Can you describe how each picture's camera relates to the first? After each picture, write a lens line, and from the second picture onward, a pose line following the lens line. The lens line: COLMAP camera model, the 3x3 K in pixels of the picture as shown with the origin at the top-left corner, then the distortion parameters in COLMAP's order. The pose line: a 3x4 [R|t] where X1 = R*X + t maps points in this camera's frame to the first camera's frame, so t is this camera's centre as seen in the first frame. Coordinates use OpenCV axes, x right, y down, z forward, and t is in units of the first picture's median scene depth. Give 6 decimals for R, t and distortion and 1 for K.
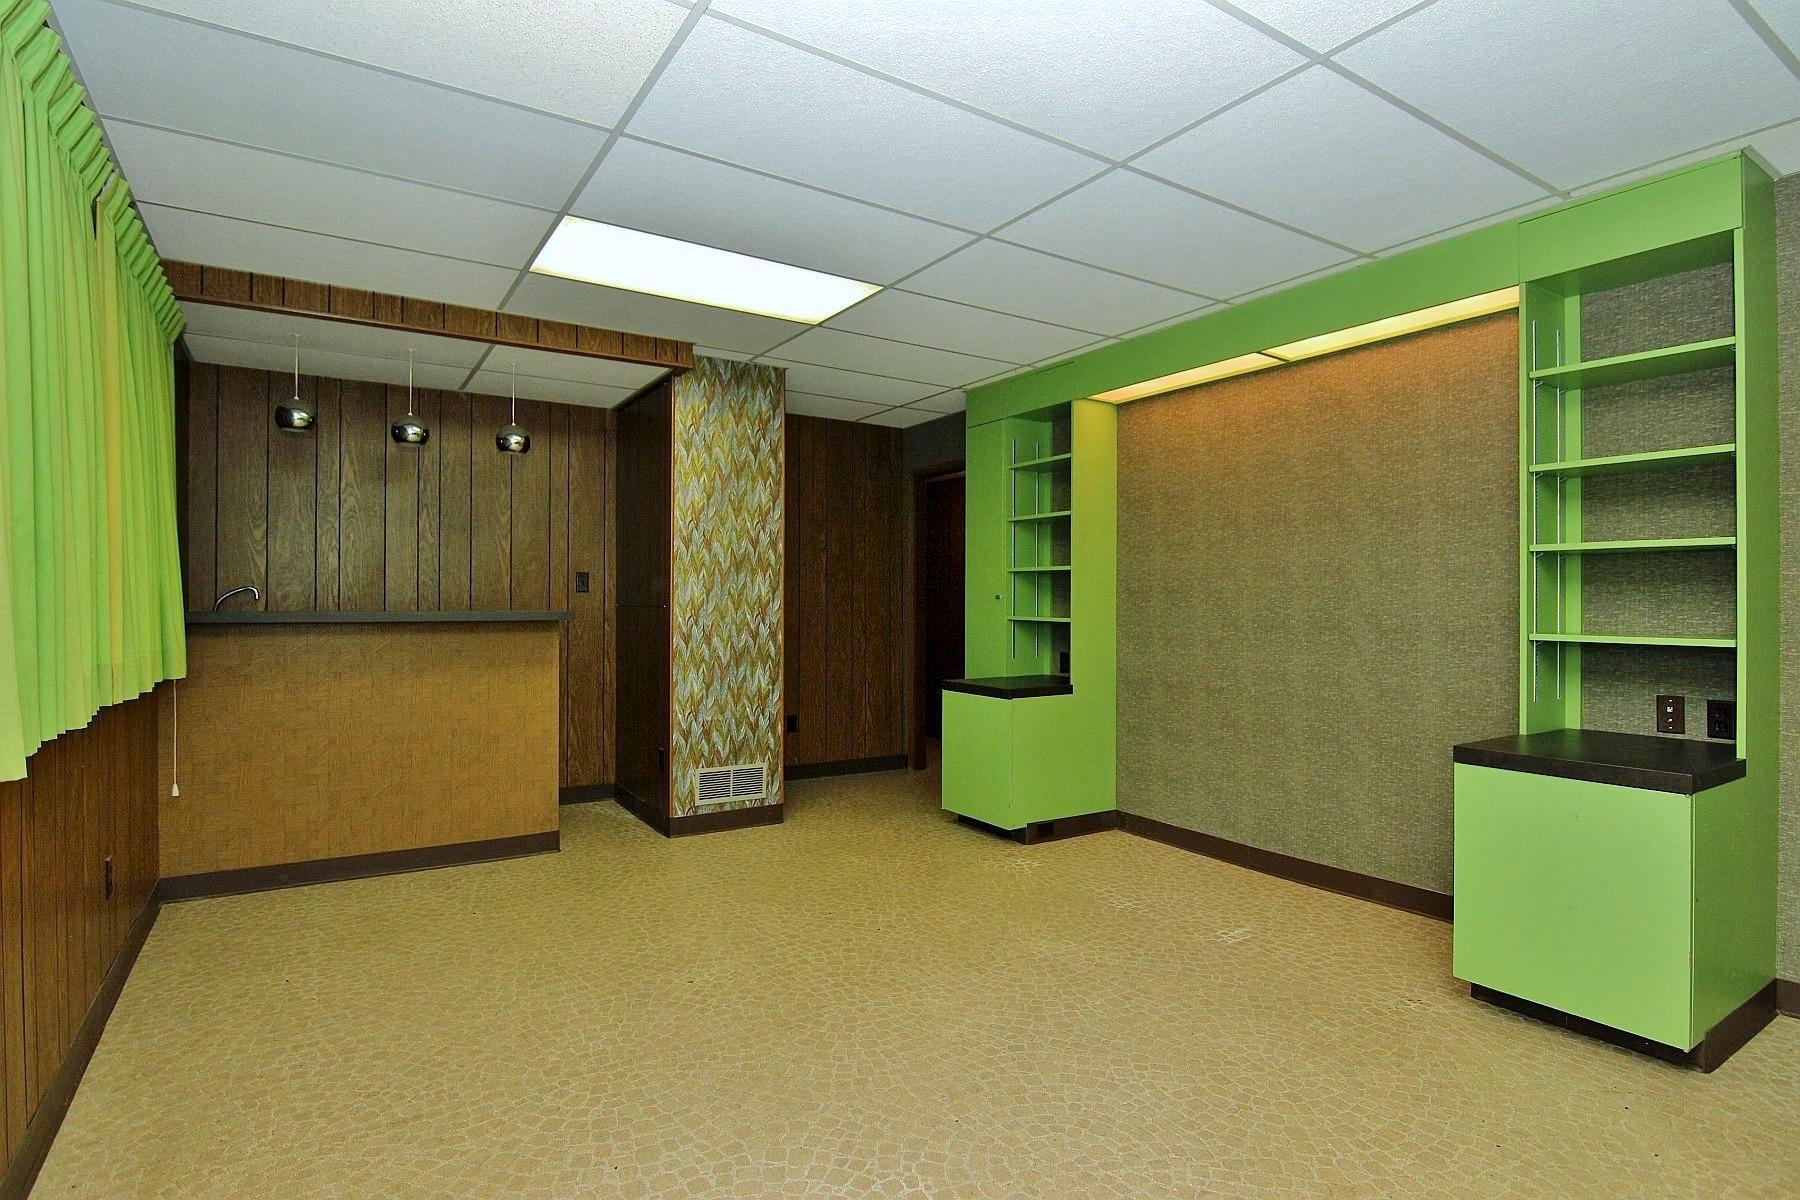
lens RADIAL K [[911.0, 0, 906.0], [0, 911.0, 605.2], [0, 0, 1]] dist [-0.001691, -0.000417]
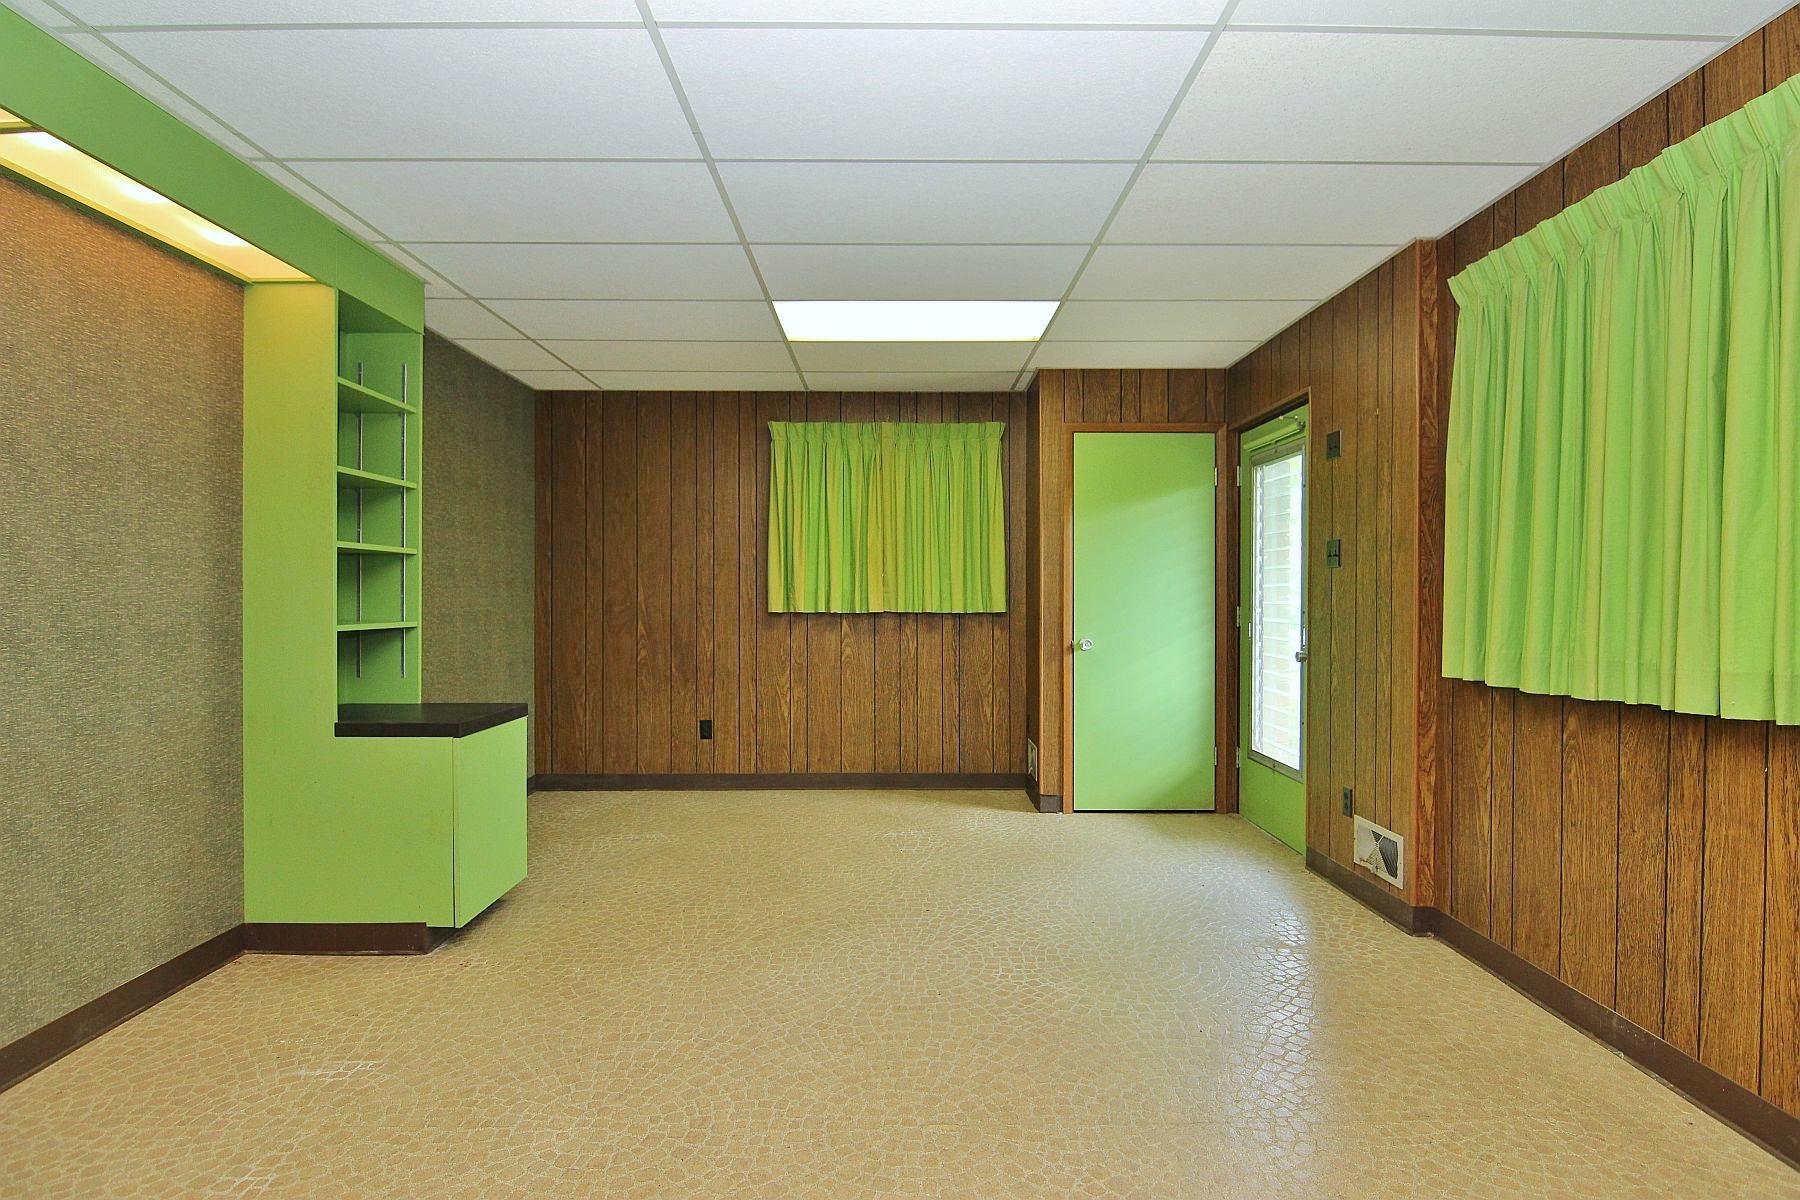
lens RADIAL K [[911.0, 0, 903.6], [0, 911.0, 603.1], [0, 0, 1]] dist [-0.001691, -0.000417]
pose [[-0.840560, -0.010204, 0.541622, -0.396196], [-0.003012, 0.999895, 0.014164, -0.010836], [-0.541710, 0.010274, -0.840503, 1.390141]]
